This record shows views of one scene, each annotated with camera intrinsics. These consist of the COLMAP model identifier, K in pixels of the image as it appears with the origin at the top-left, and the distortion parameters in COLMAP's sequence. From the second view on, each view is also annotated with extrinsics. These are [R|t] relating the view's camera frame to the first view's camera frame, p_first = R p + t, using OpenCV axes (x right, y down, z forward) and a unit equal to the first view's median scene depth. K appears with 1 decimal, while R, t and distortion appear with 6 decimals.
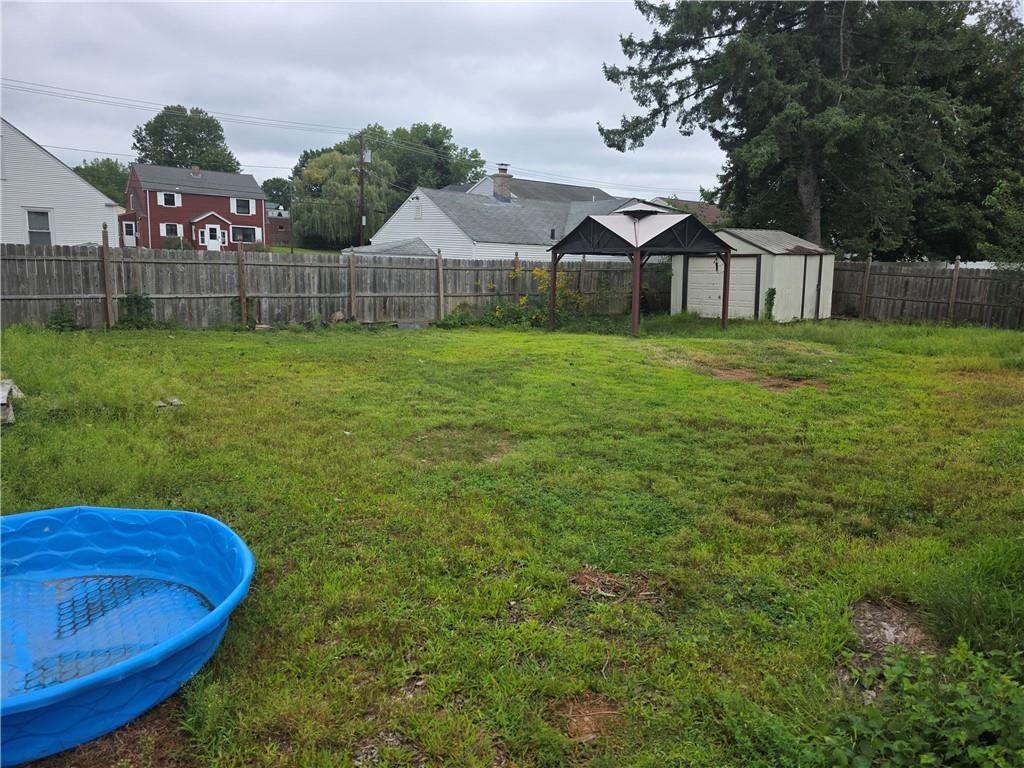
lens RADIAL K [[723.8, 0, 512.0], [0, 723.8, 384.0], [0, 0, 1]] dist [0.073659, -0.069384]
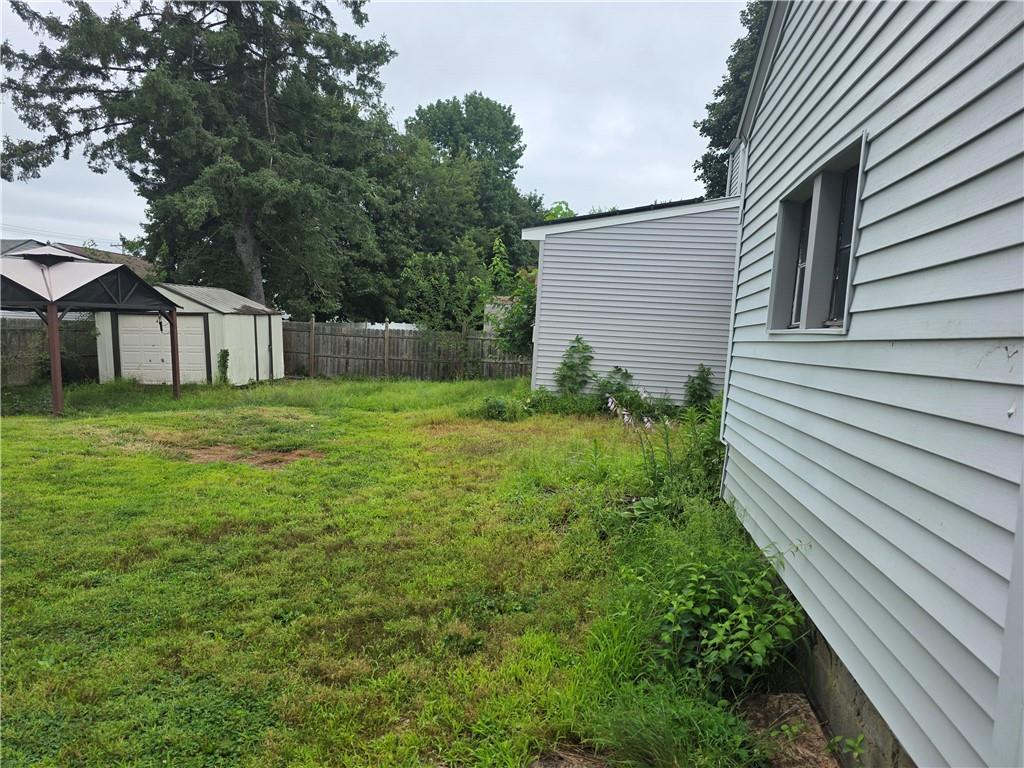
lens RADIAL K [[704.0, 0, 516.4], [0, 704.0, 385.7], [0, 0, 1]] dist [0.062025, -0.052767]
pose [[0.715796, -0.059201, 0.695795, -0.008150], [0.110079, 0.993508, -0.028712, -0.018041], [-0.689579, 0.097145, 0.717666, 0.098137]]
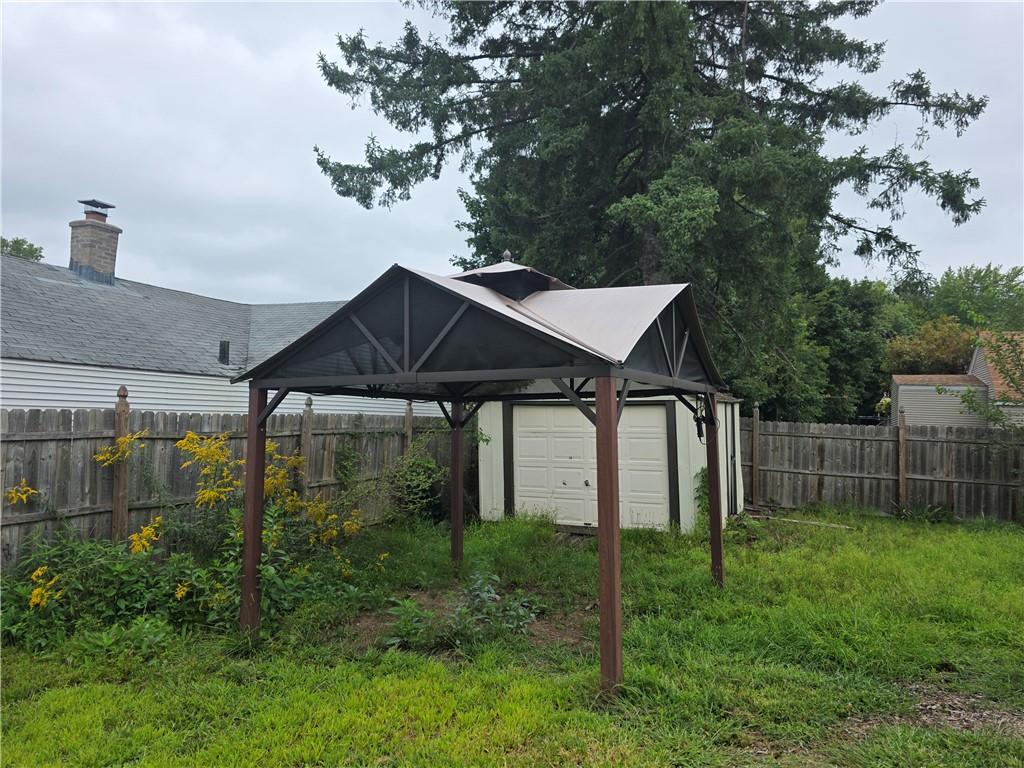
lens RADIAL K [[677.6, 0, 512.0], [0, 677.6, 384.0], [0, 0, 1]] dist [0.065009, -0.052218]
pose [[0.875586, 0.018483, 0.482709, 0.009956], [0.083330, 0.978508, -0.188621, -0.103257], [-0.475821, 0.205378, 0.855228, 0.613175]]
